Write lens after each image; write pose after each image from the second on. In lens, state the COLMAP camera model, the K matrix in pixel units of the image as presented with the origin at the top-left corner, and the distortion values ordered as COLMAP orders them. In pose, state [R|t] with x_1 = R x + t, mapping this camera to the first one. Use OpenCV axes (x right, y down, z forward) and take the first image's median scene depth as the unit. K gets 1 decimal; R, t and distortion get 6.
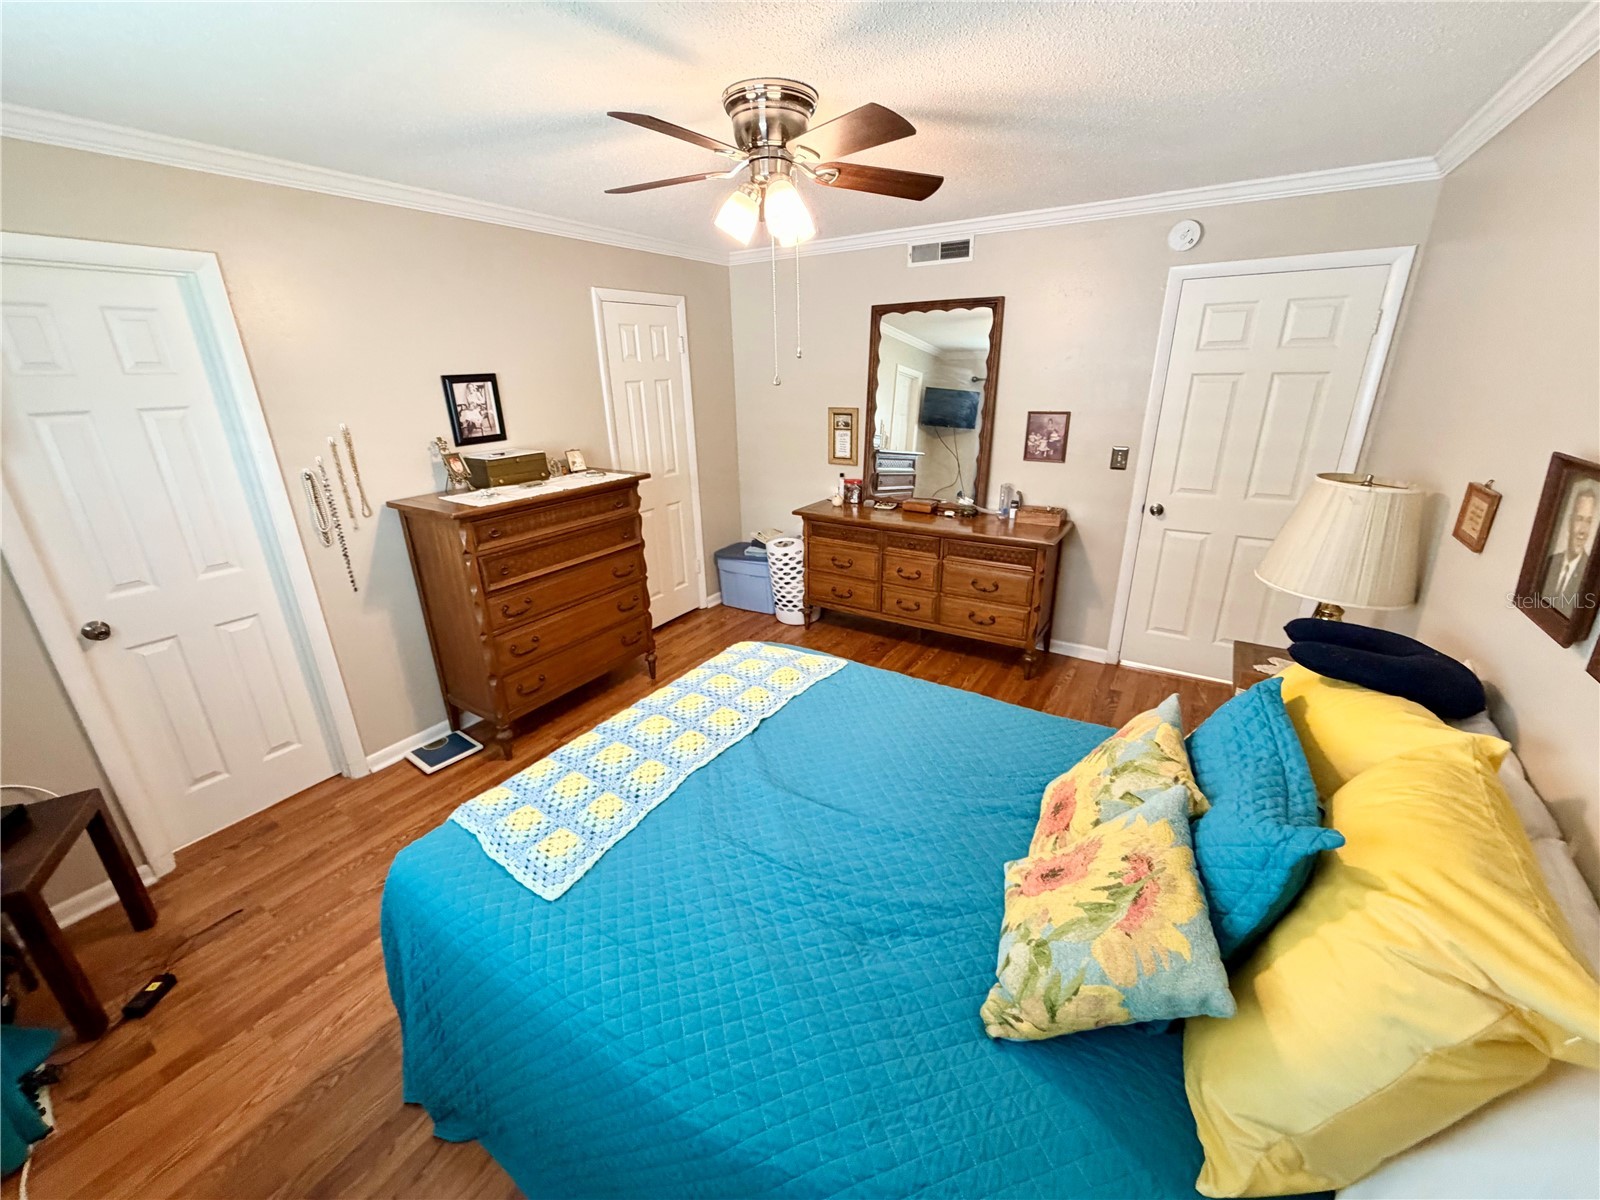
lens RADIAL K [[639.0, 0, 795.8], [0, 639.0, 602.5], [0, 0, 1]] dist [0.000859, 0.000129]
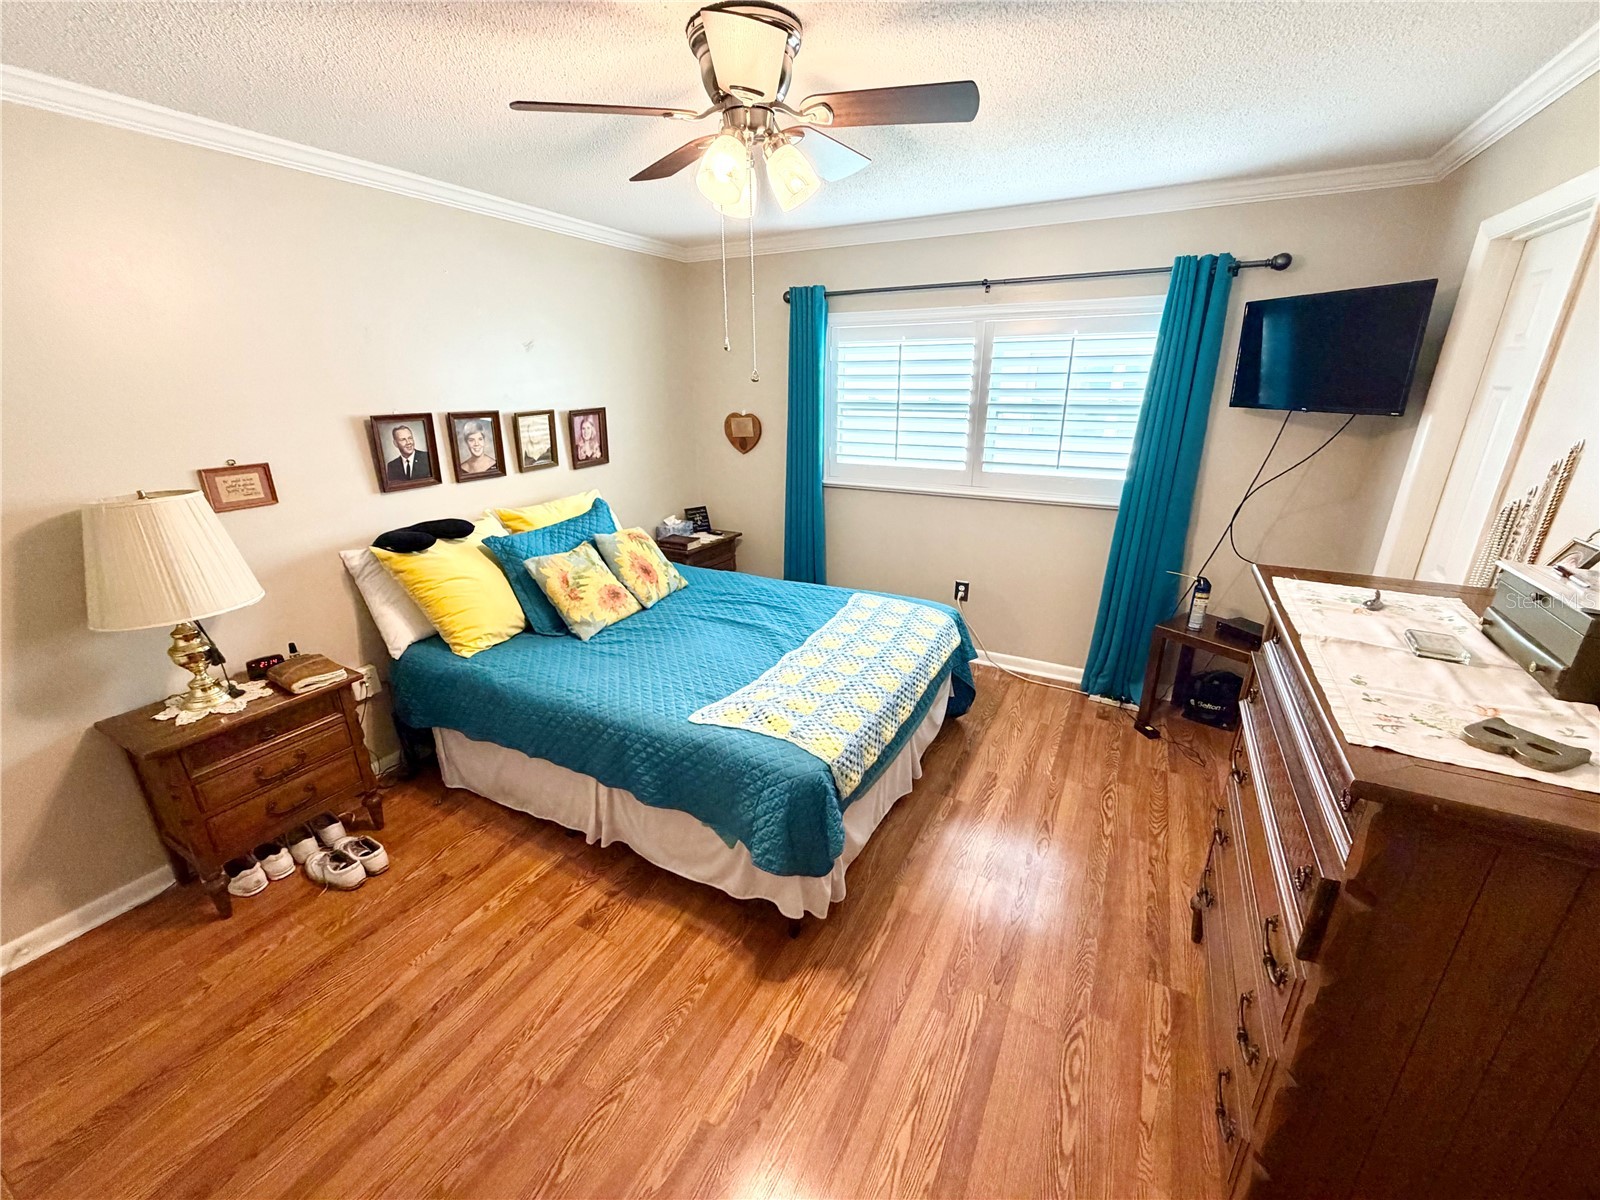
lens RADIAL K [[639.0, 0, 793.7], [0, 639.0, 602.5], [0, 0, 1]] dist [0.000859, 0.000129]
pose [[-0.997123, 0.048951, -0.057873, -0.007538], [0.000163, 0.764894, 0.644156, -0.373970], [0.075799, 0.642293, -0.762702, 1.038988]]
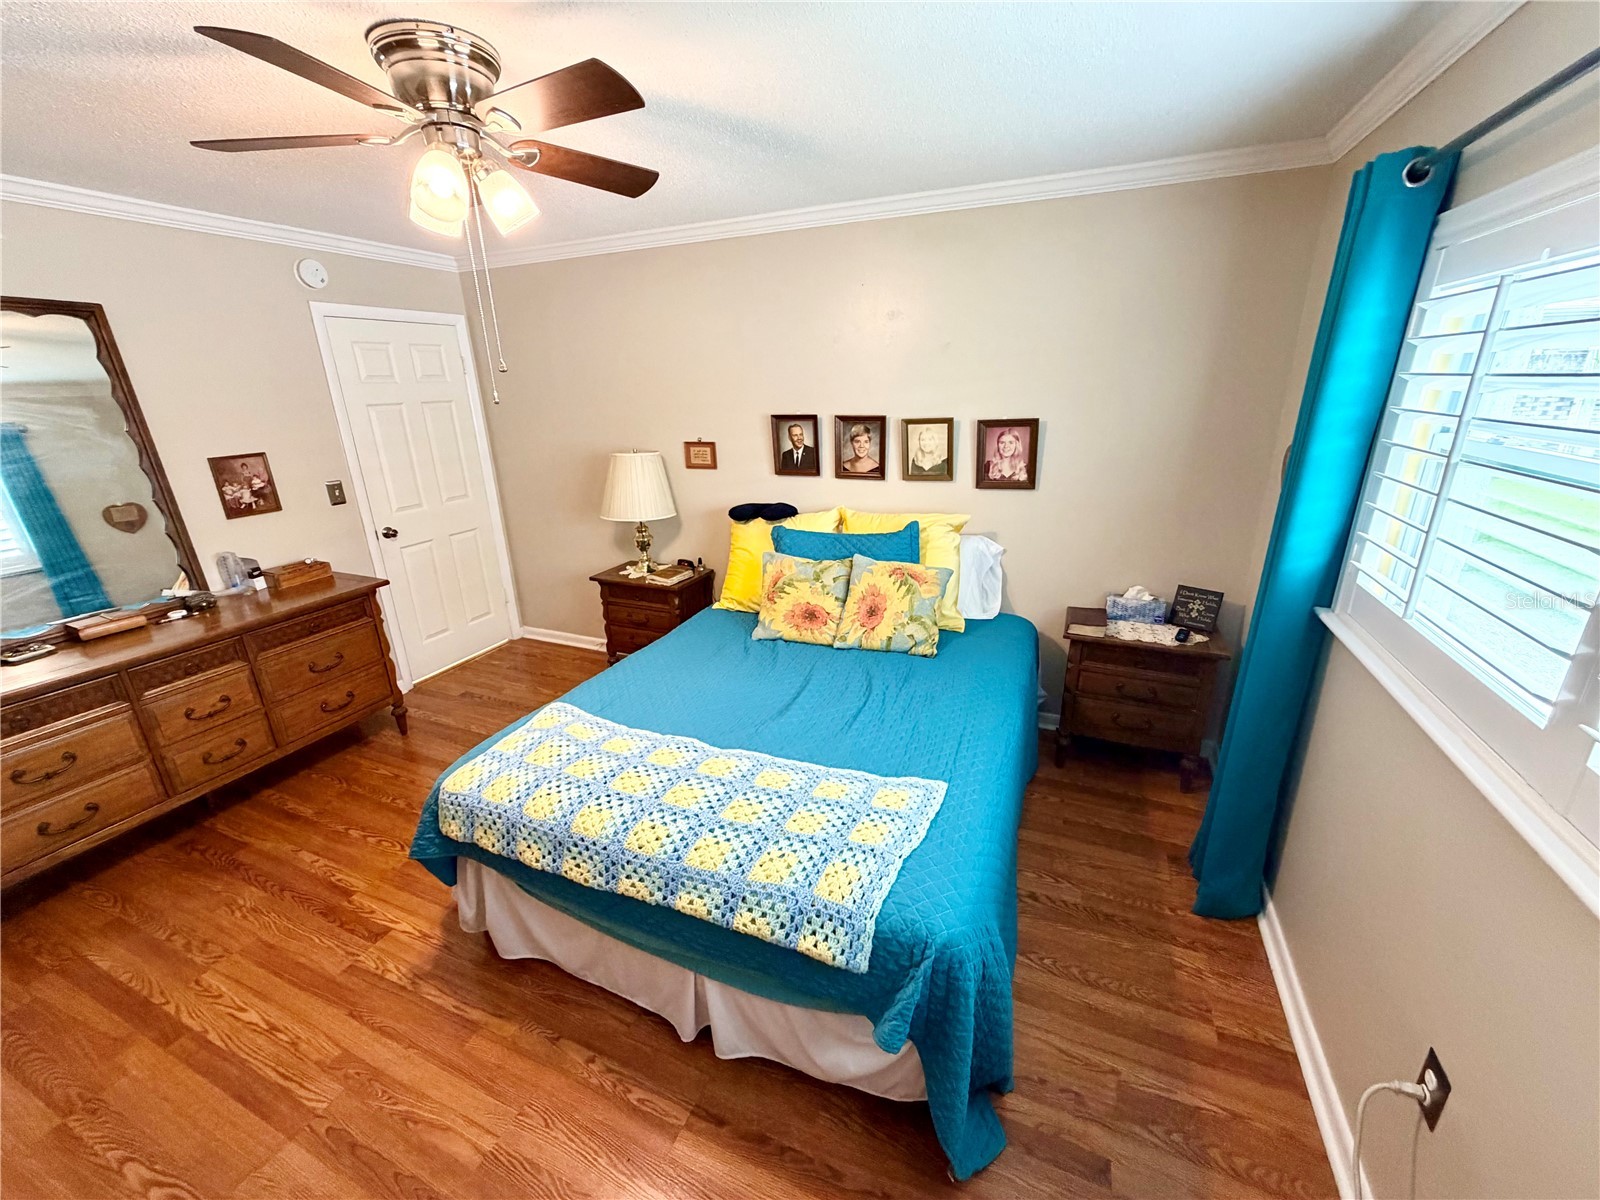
lens RADIAL K [[639.0, 0, 795.8], [0, 639.0, 601.4], [0, 0, 1]] dist [0.000859, 0.000129]
pose [[-0.155349, -0.299871, 0.941246, -0.532133], [0.373608, 0.864208, 0.336990, -0.143428], [-0.914486, 0.404008, -0.022220, 0.434378]]
